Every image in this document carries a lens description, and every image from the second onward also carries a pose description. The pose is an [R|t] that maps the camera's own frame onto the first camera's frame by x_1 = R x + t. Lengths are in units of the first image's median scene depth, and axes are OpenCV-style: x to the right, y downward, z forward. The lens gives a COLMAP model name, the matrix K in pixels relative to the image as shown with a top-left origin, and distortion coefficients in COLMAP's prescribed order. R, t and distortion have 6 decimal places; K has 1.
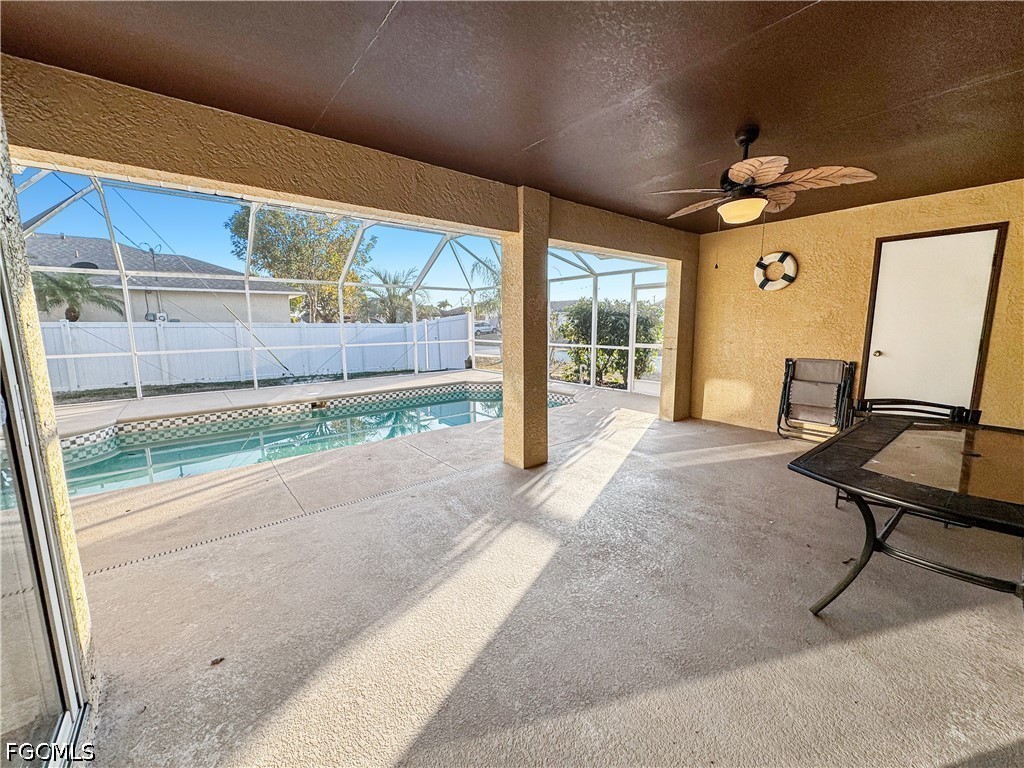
lens RADIAL K [[410.1, 0, 511.8], [0, 410.1, 384.3], [0, 0, 1]] dist [-0.001961, 0.000412]
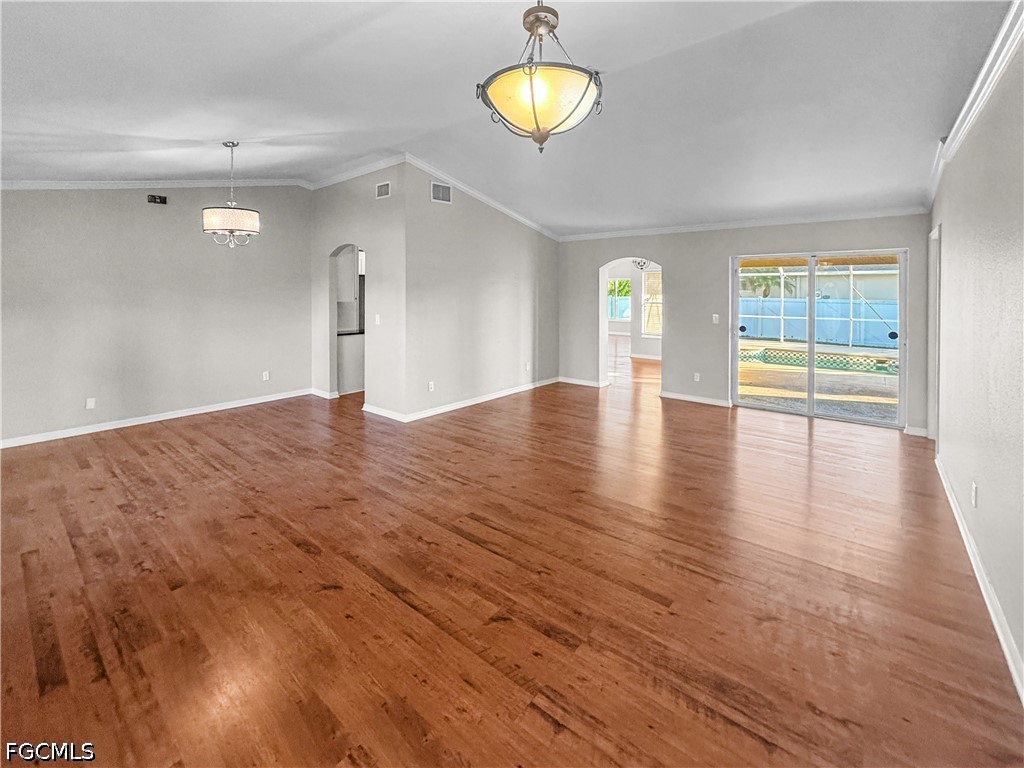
lens RADIAL K [[410.1, 0, 512.5], [0, 410.1, 382.7], [0, 0, 1]] dist [-0.001961, 0.000412]
pose [[0.177999, 0.202169, -0.963039, 0.620605], [-0.138006, 0.974124, 0.178988, 0.044903], [0.974305, 0.101045, 0.201293, -0.450735]]
